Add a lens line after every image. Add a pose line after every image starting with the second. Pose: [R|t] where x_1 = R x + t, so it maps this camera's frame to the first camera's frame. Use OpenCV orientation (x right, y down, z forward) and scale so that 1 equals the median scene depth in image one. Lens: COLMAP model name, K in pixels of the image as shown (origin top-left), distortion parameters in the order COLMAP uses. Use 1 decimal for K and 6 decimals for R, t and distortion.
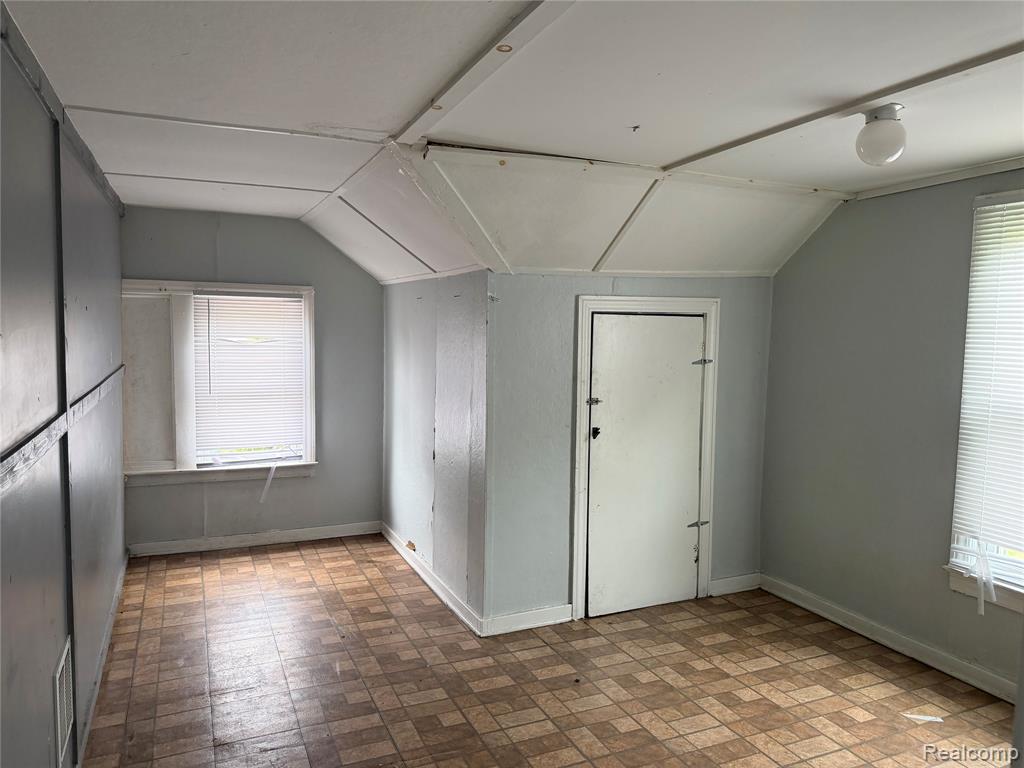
lens RADIAL K [[705.7, 0, 512.0], [0, 705.7, 384.0], [0, 0, 1]] dist [0.083767, -0.104880]
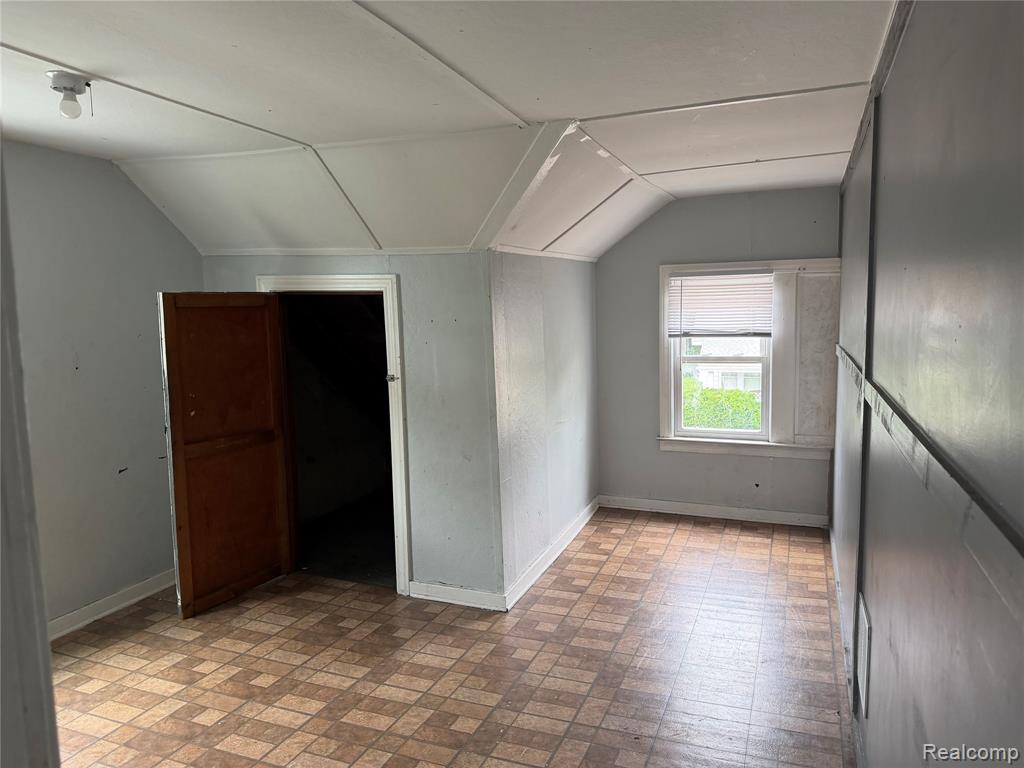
lens RADIAL K [[729.0, 0, 512.0], [0, 729.0, 384.0], [0, 0, 1]] dist [0.002139, -0.087661]
pose [[0.686883, 0.043373, -0.725472, 0.378094], [-0.019493, 0.998958, 0.041267, -0.001235], [0.726506, -0.014203, 0.687013, 0.179560]]
